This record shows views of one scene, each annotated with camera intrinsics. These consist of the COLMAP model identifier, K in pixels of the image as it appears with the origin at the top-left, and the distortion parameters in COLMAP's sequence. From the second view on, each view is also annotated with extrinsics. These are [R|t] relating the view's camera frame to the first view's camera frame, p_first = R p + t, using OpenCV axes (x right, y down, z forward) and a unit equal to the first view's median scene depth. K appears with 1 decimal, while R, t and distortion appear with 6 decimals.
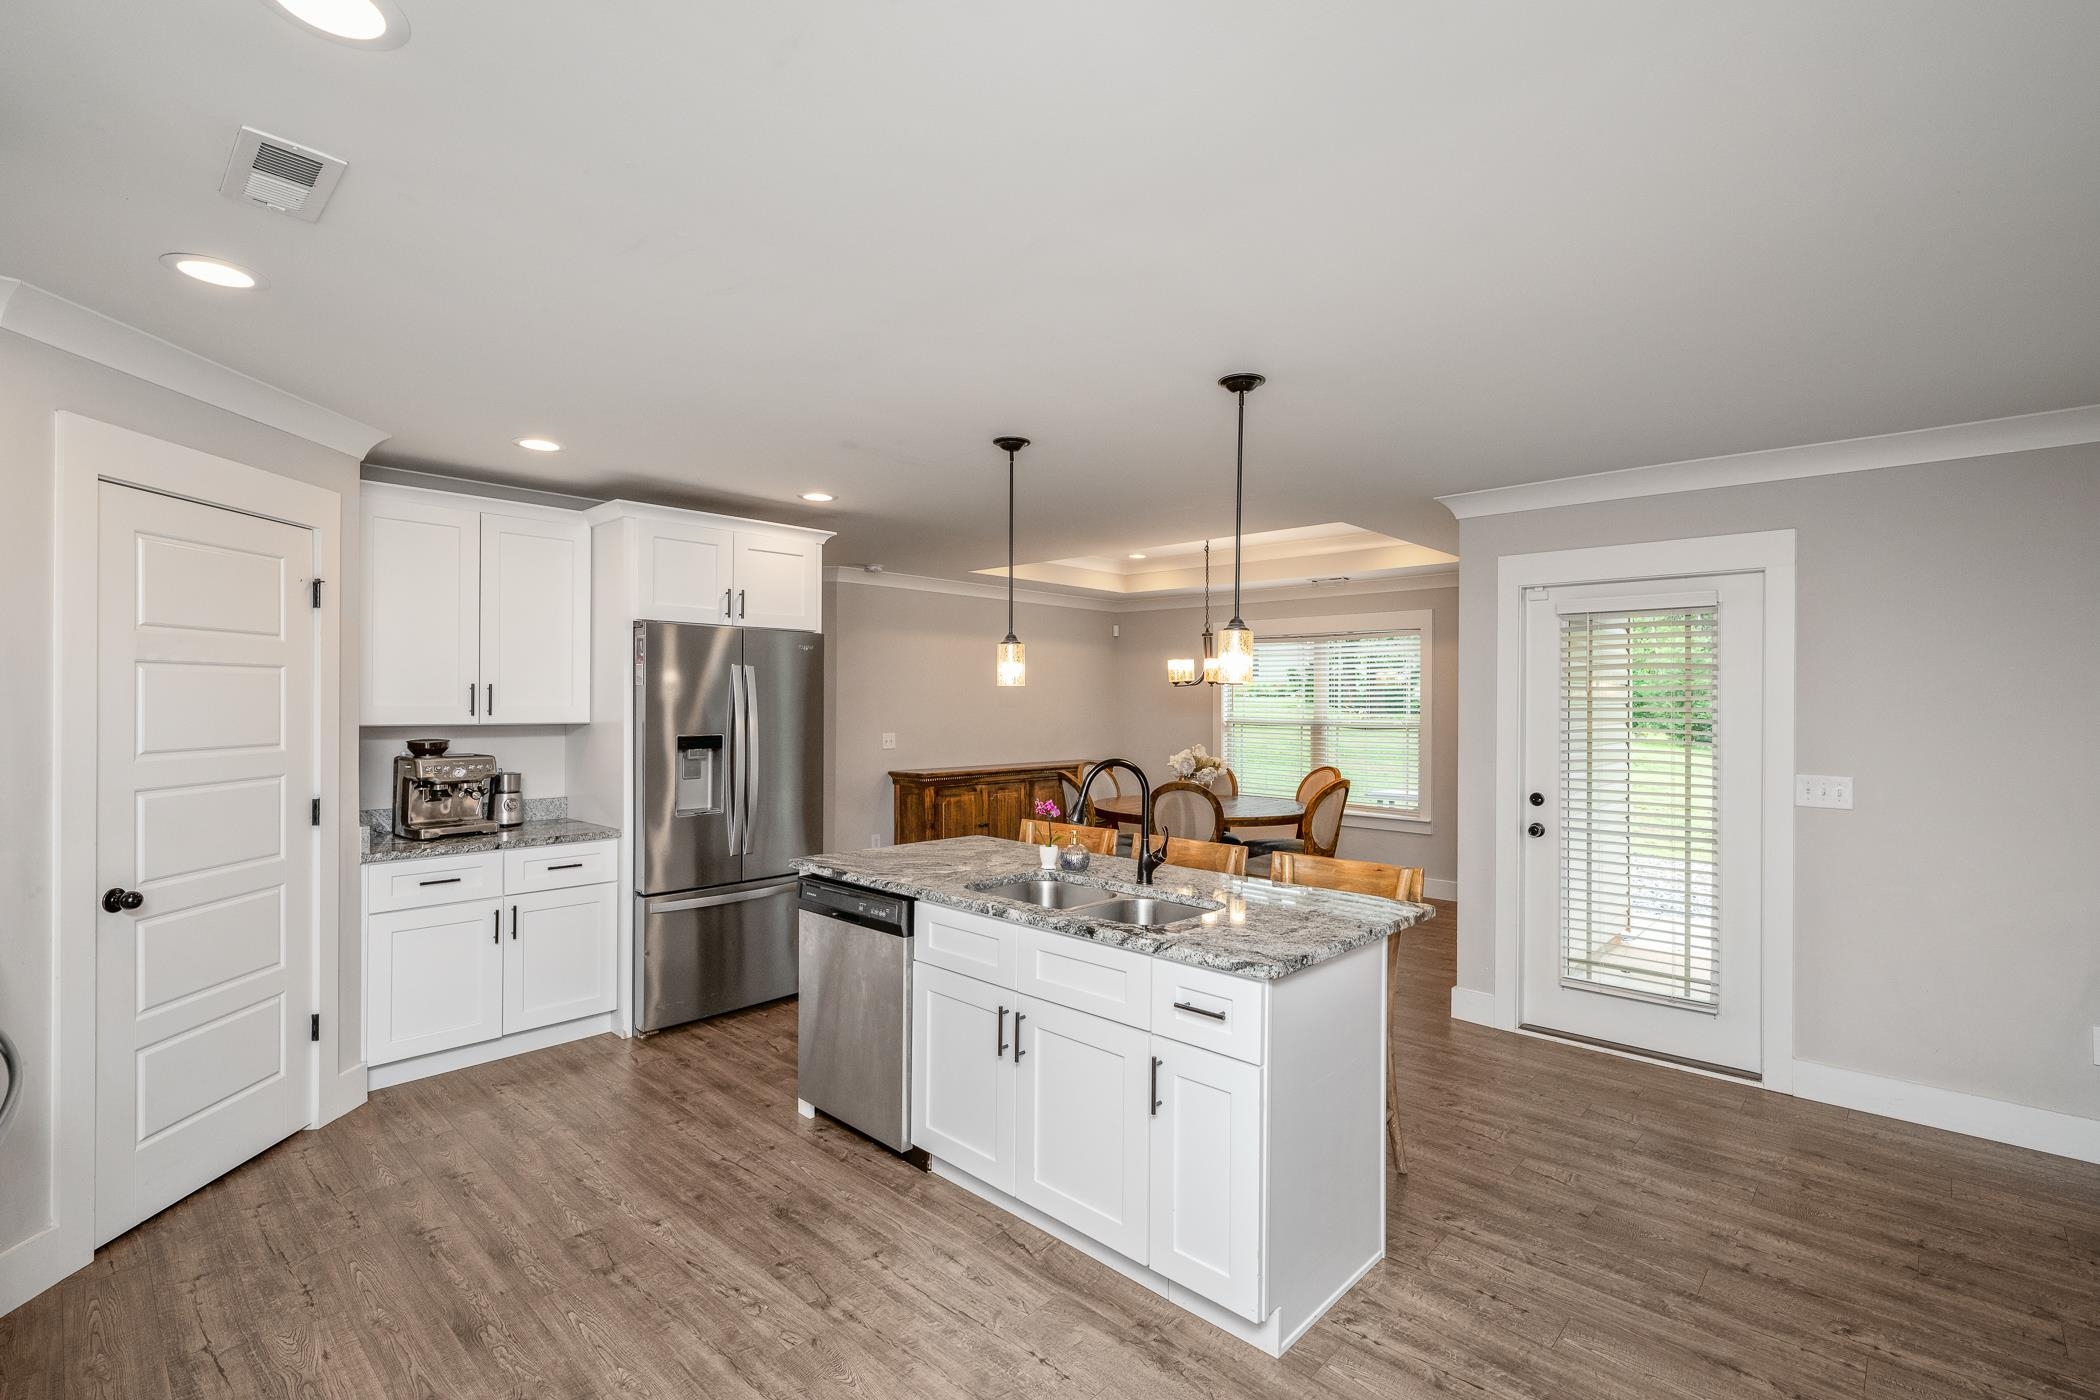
lens RADIAL K [[972.0, 0, 1050.0], [0, 972.0, 700.0], [0, 0, 1]] dist [0.001084, 0.000174]
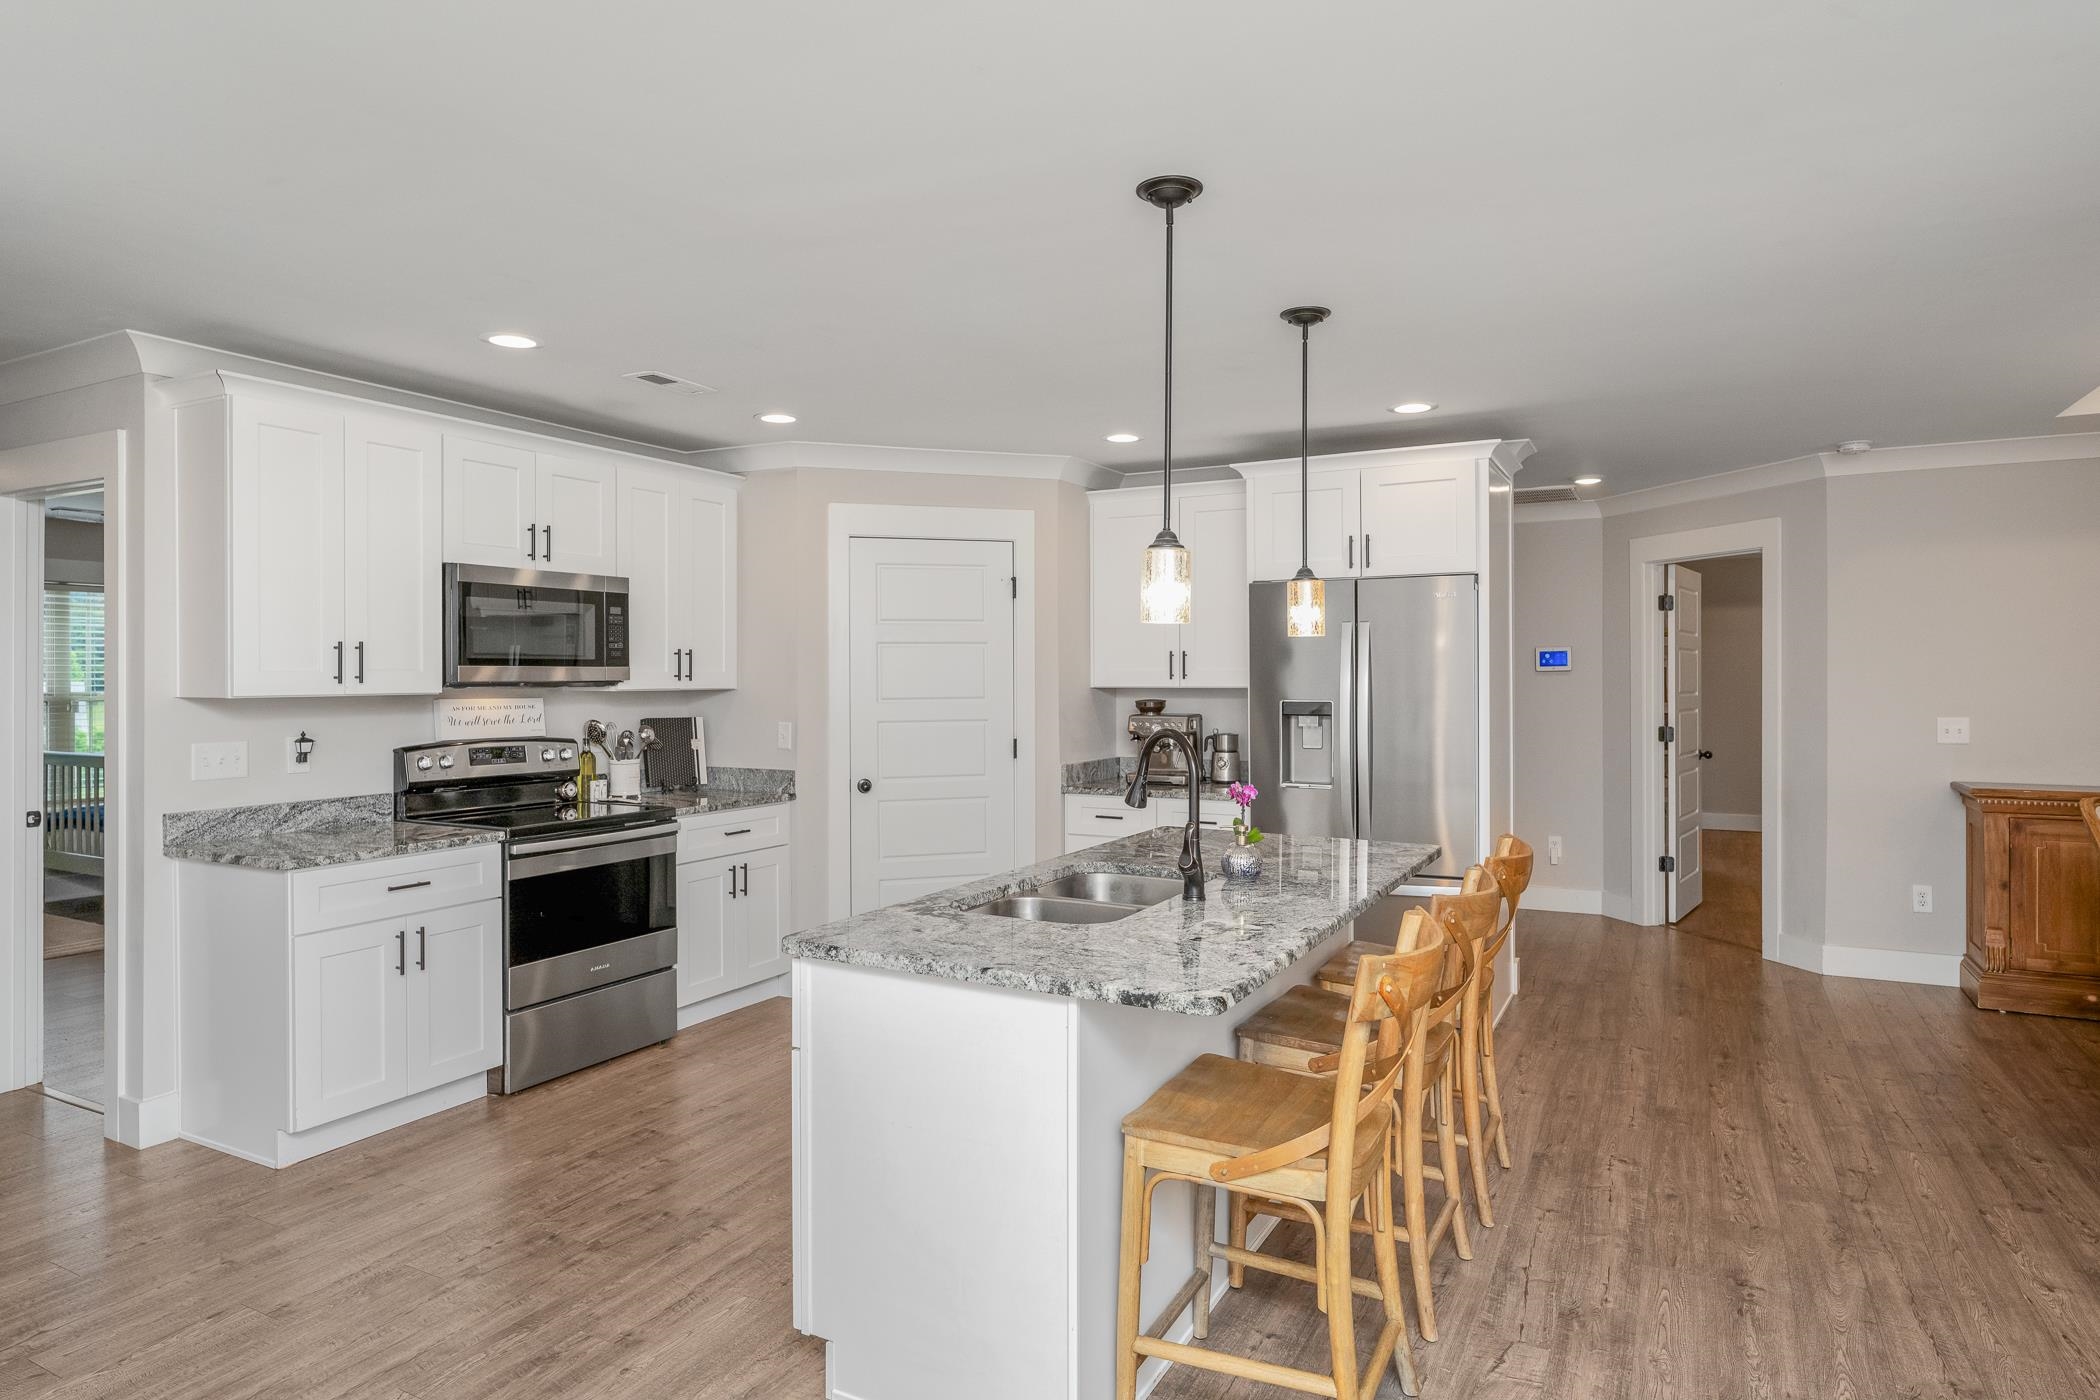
lens RADIAL K [[1211.1, 0, 1050.0], [0, 1211.1, 700.0], [0, 0, 1]] dist [-0.058663, 0.000544]
pose [[0.284314, 0.013768, -0.958632, 0.719282], [0.002807, 0.999881, 0.015192, 0.018153], [0.958727, -0.007010, 0.284242, 0.465269]]
